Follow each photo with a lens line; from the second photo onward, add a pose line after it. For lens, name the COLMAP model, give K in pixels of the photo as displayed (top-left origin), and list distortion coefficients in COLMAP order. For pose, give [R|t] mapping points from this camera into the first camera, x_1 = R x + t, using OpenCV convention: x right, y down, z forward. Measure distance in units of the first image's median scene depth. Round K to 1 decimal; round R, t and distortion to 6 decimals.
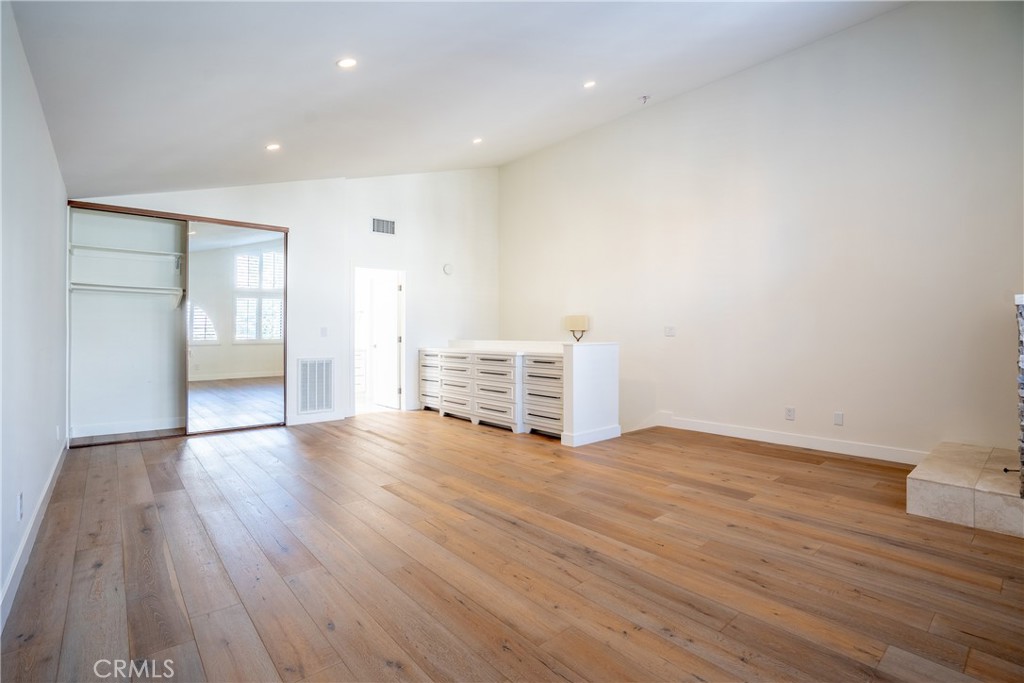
lens RADIAL K [[479.3, 0, 512.4], [0, 479.3, 335.1], [0, 0, 1]] dist [-0.052353, 0.015522]
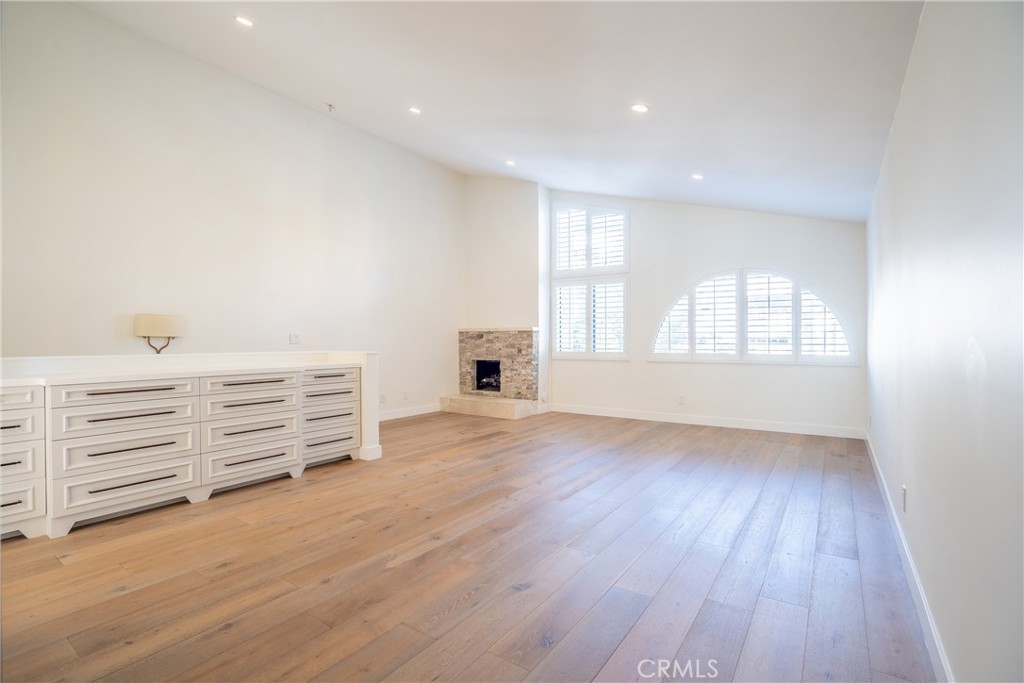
lens RADIAL K [[479.3, 0, 488.9], [0, 479.3, 343.5], [0, 0, 1]] dist [-0.052353, 0.015522]
pose [[-0.216958, -0.002479, 0.976178, -0.785345], [0.003544, 0.999988, 0.003327, -0.001276], [-0.976174, 0.004181, -0.216947, 0.896399]]
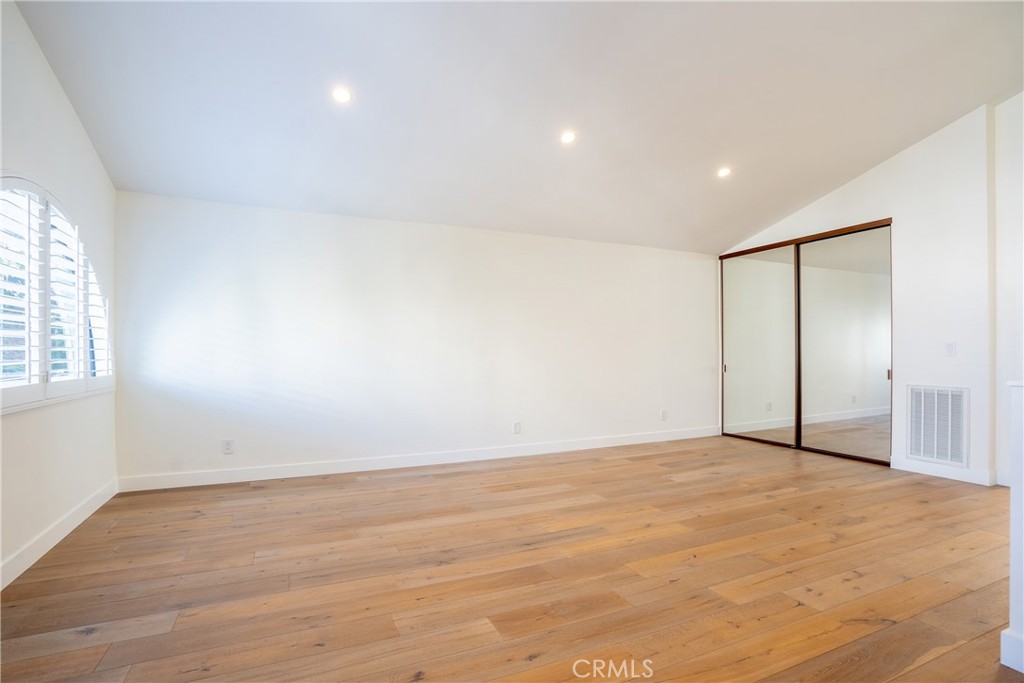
lens RADIAL K [[479.3, 0, 490.0], [0, 479.3, 369.9], [0, 0, 1]] dist [-0.052353, 0.015522]
pose [[-0.308585, 0.035658, -0.950528, 0.516321], [0.003605, 0.999334, 0.036319, -0.003409], [0.951190, 0.007780, -0.308508, 0.659793]]
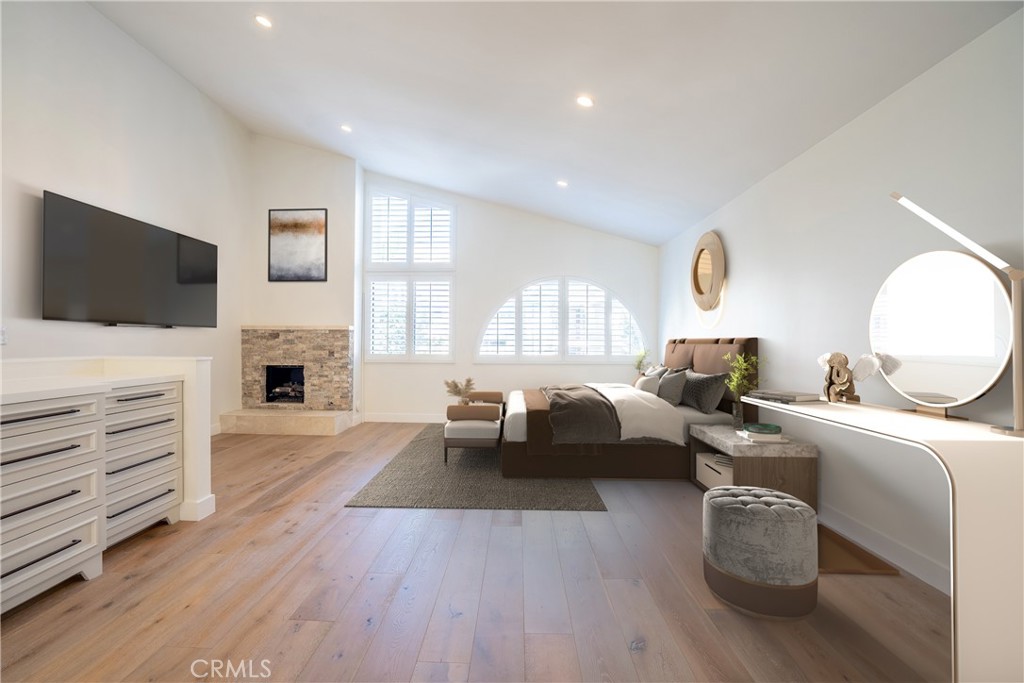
lens RADIAL K [[487.2, 0, 483.3], [0, 487.2, 341.4], [0, 0, 1]] dist [-0.003911, 0.001197]
pose [[-0.710570, 0.000578, 0.703626, -0.554032], [-0.001118, 0.999997, -0.001951, -0.002669], [-0.703626, -0.002173, -0.710568, 1.096979]]
